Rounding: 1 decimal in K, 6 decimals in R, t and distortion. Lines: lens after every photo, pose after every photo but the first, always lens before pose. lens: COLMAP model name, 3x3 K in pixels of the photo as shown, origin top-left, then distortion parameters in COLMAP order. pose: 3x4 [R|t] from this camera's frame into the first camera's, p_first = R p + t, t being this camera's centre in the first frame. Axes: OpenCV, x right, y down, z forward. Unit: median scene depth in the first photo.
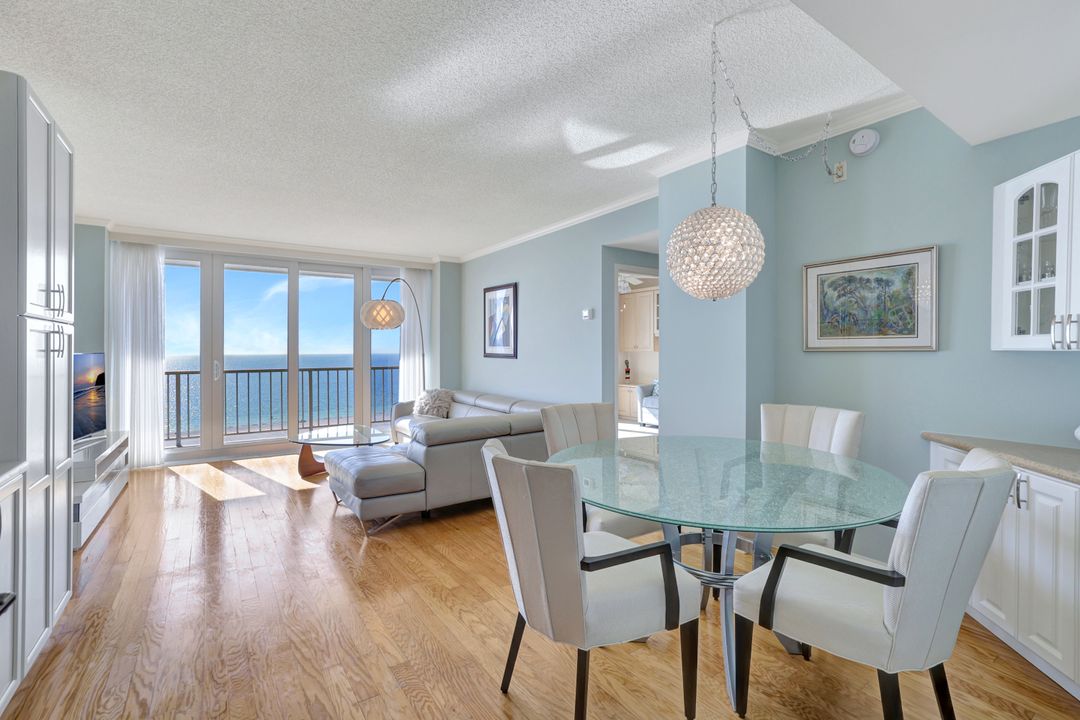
lens RADIAL K [[479.5, 0, 545.5], [0, 479.5, 351.3], [0, 0, 1]] dist [-0.029642, 0.000641]
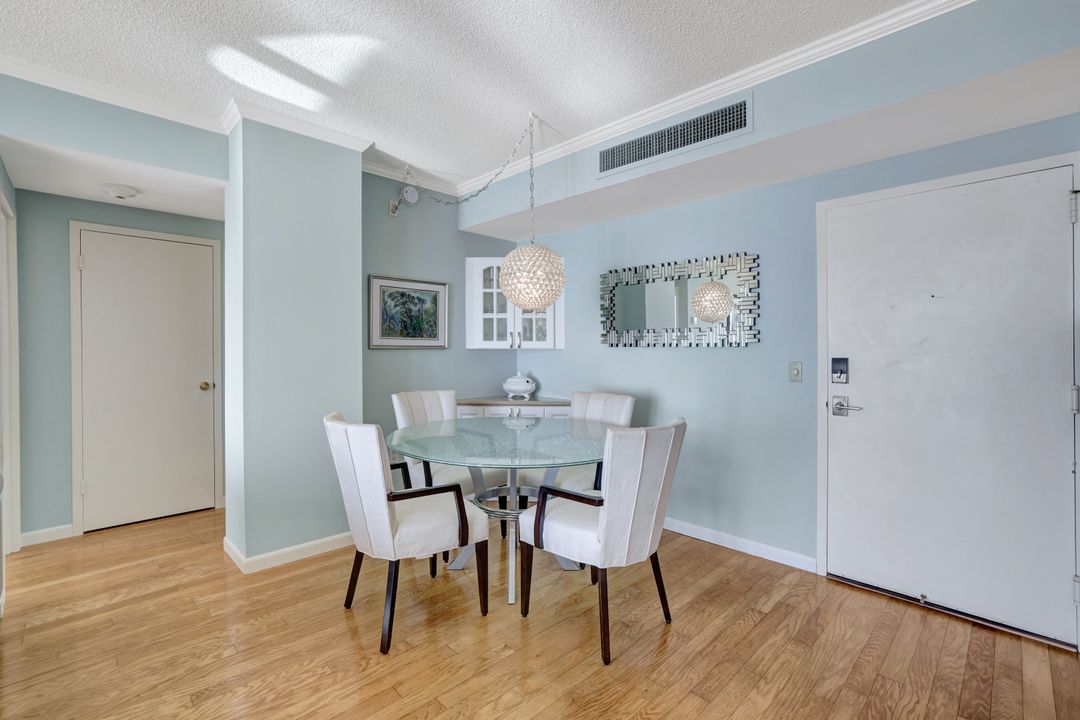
lens RADIAL K [[479.5, 0, 528.4], [0, 479.5, 348.8], [0, 0, 1]] dist [-0.029642, 0.000641]
pose [[-0.164688, 0.009148, 0.986303, -0.763828], [0.001141, 0.999958, -0.009084, 0.013113], [-0.986345, -0.000371, -0.164692, 0.919377]]
